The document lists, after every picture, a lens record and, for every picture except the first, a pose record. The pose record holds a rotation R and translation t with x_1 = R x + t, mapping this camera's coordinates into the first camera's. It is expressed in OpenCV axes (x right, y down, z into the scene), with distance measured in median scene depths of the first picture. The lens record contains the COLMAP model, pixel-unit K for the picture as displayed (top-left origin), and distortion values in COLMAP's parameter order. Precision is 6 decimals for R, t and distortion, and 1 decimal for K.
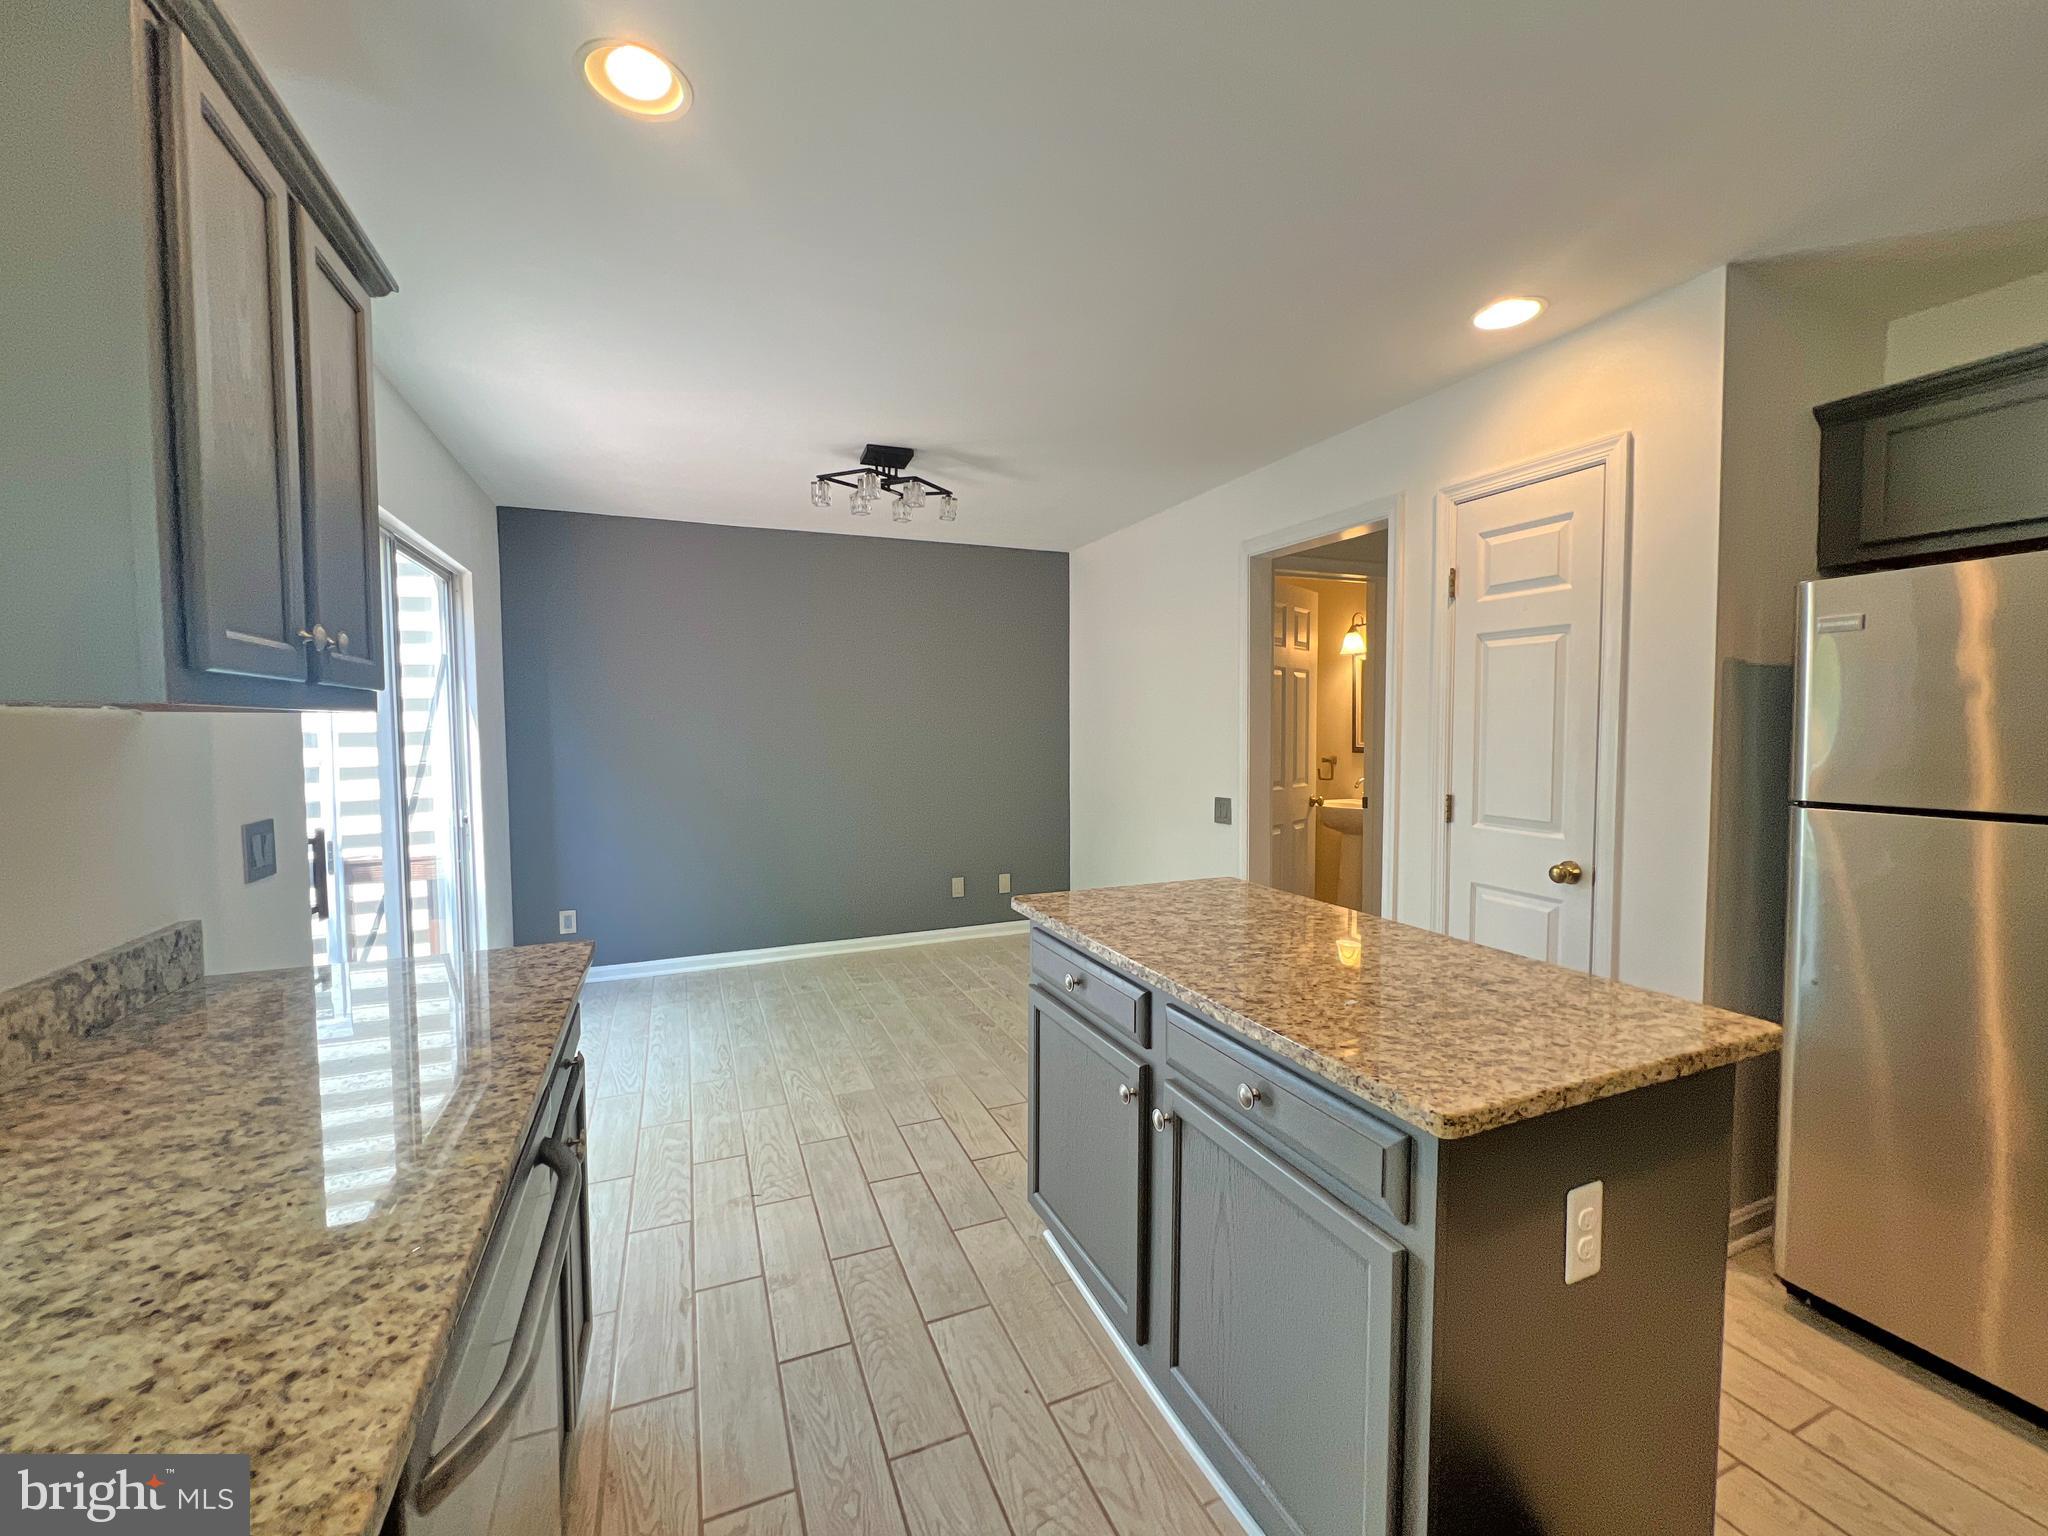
lens RADIAL K [[818.1, 0, 1023.6], [0, 818.1, 764.3], [0, 0, 1]] dist [-0.002023, 0.000267]
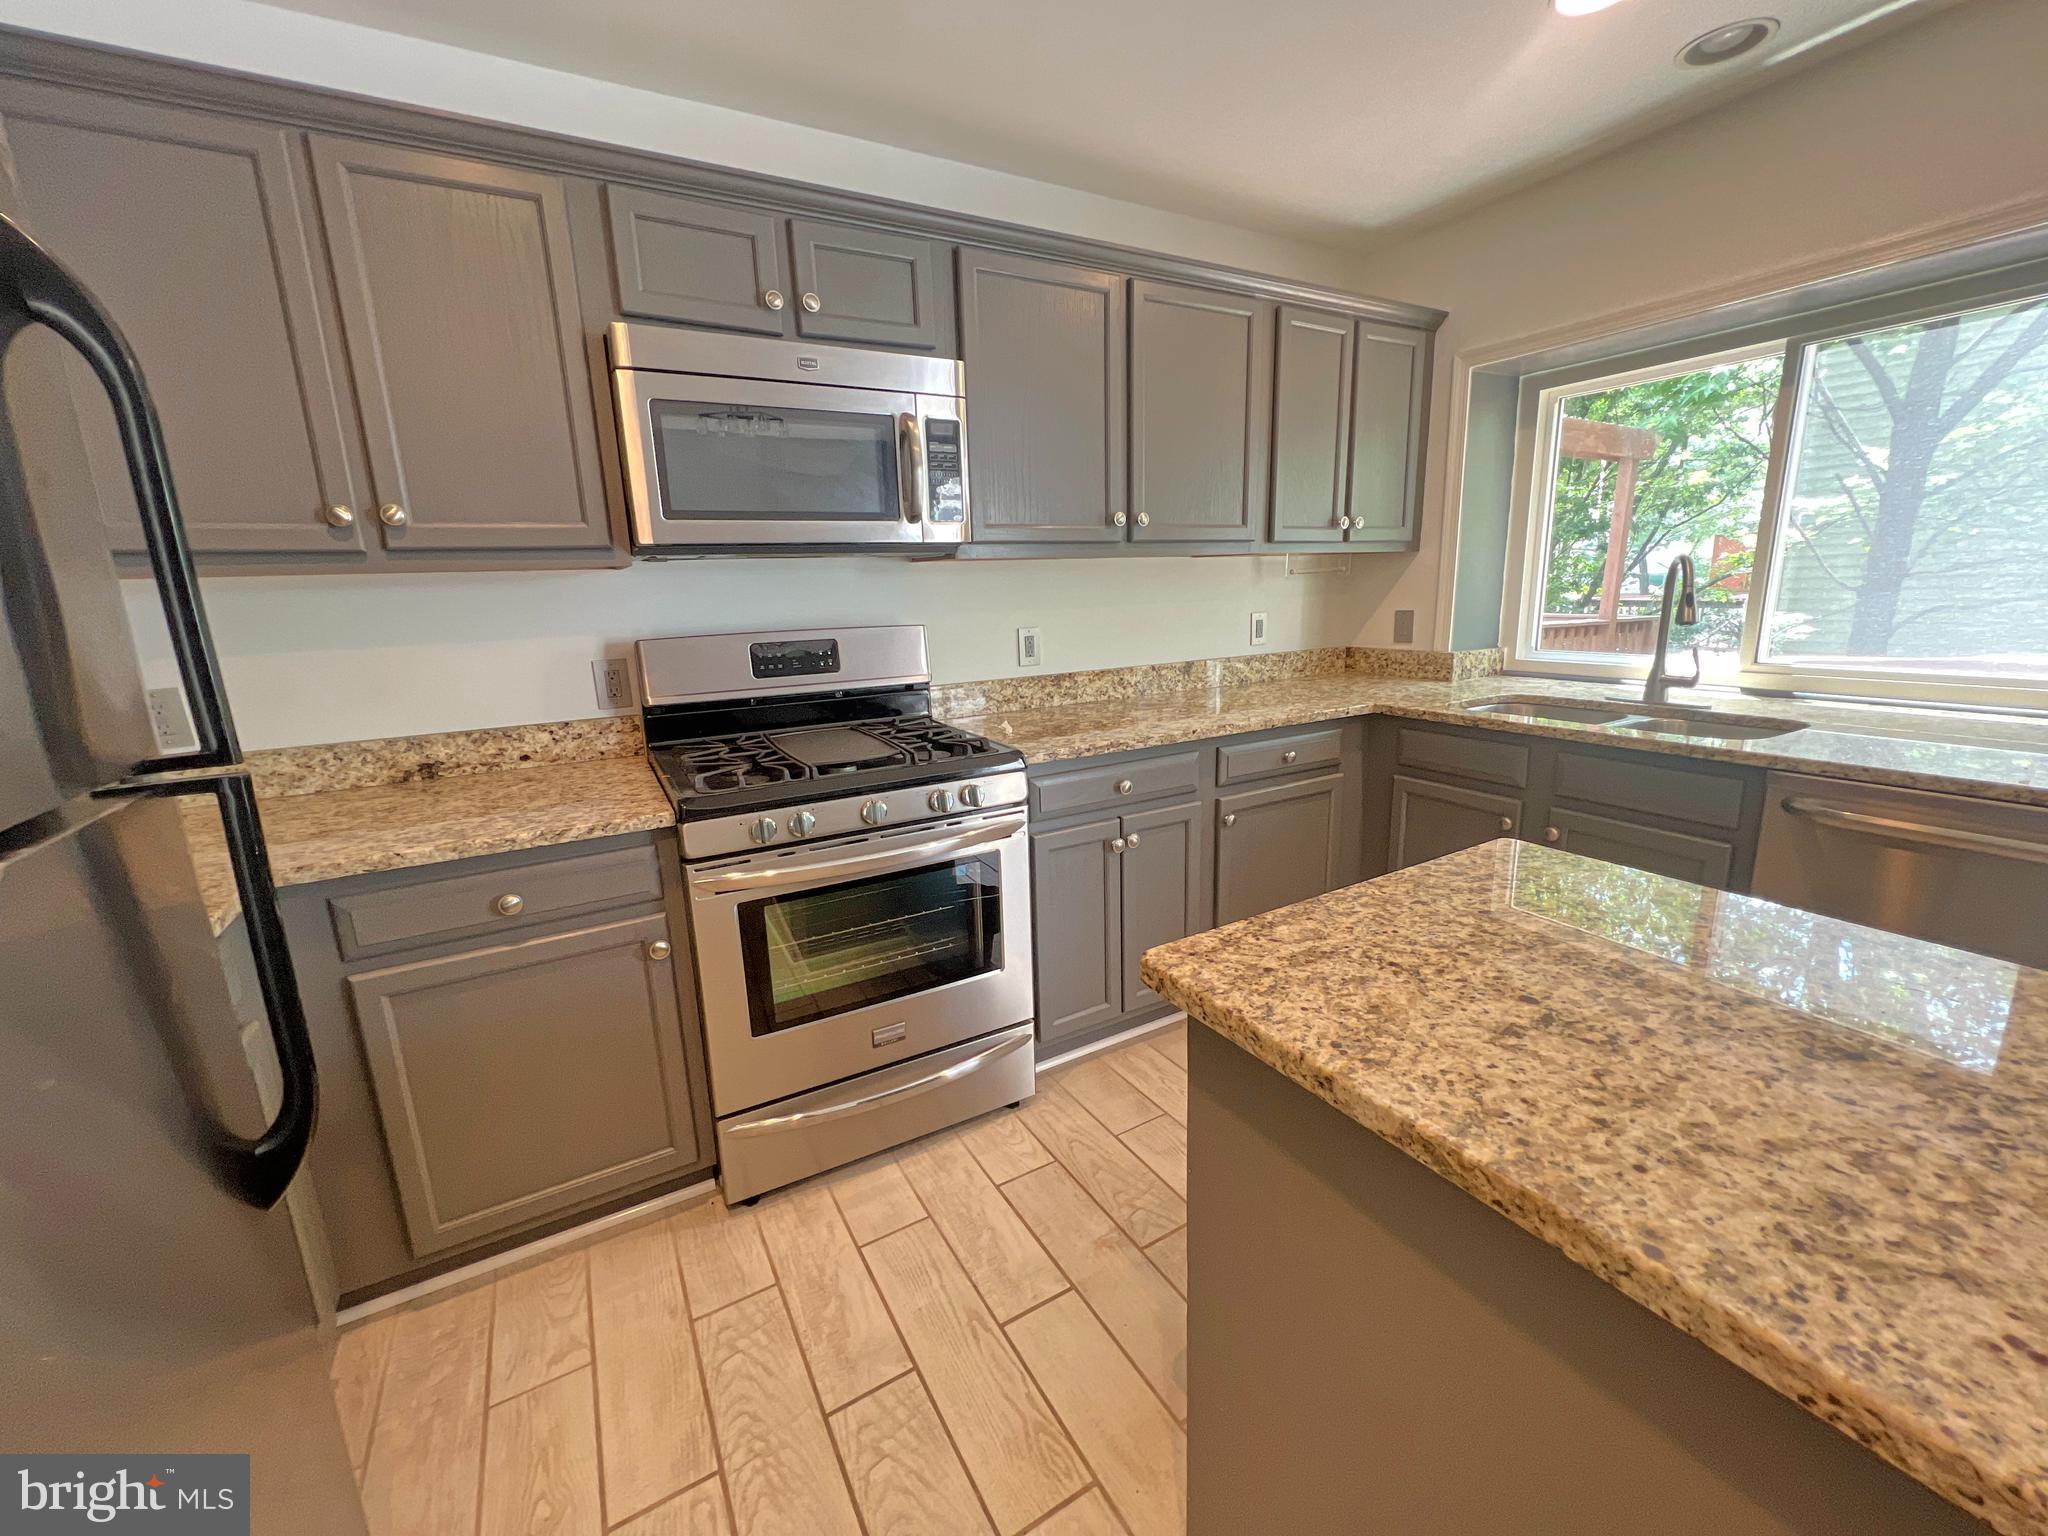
lens RADIAL K [[818.1, 0, 1023.6], [0, 818.1, 764.3], [0, 0, 1]] dist [-0.002023, 0.000267]
pose [[-0.991673, 0.066493, -0.110288, 1.067238], [0.035414, 0.964180, 0.262875, -0.046303], [0.123817, 0.256780, -0.958506, 1.602083]]
